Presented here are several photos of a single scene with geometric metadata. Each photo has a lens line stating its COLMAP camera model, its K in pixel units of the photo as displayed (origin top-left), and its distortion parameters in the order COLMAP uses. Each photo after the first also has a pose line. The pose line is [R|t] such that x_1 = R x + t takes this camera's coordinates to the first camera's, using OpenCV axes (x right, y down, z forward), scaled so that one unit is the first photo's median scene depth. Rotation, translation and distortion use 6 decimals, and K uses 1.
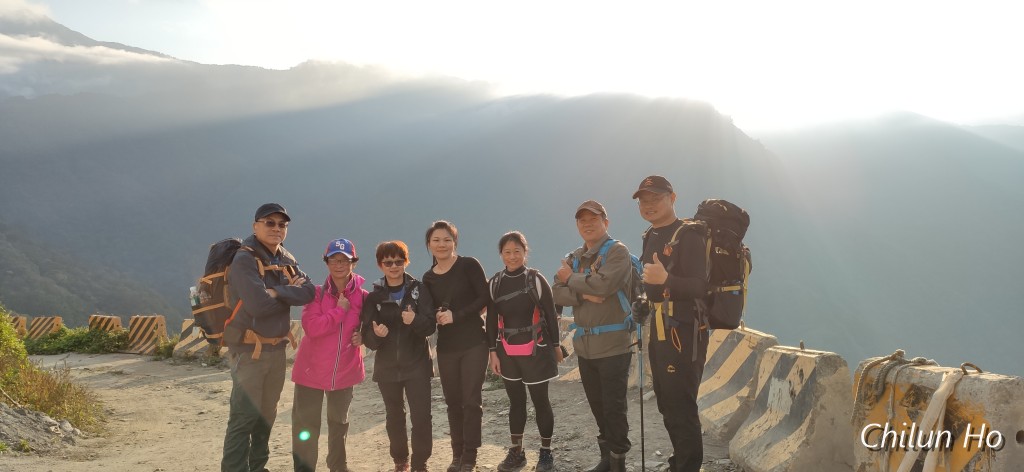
lens RADIAL K [[761.6, 0, 509.8], [0, 761.6, 241.3], [0, 0, 1]] dist [0.090224, -0.132716]
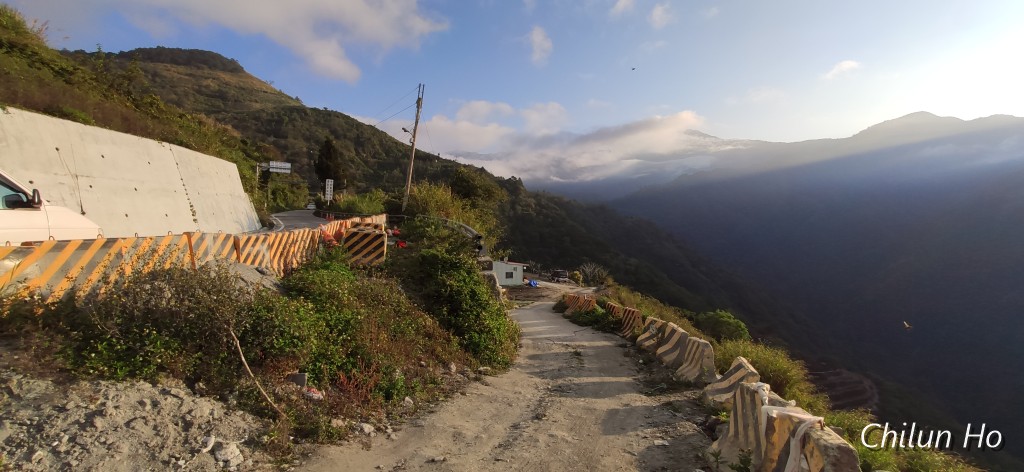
lens RADIAL K [[440.2, 0, 515.4], [0, 440.2, 224.3], [0, 0, 1]] dist [-0.005107, 0.000820]
pose [[0.594988, -0.010913, -0.803661, 0.039012], [-0.037539, 0.998439, -0.041349, -0.018229], [0.802858, 0.054771, 0.593649, 0.729623]]
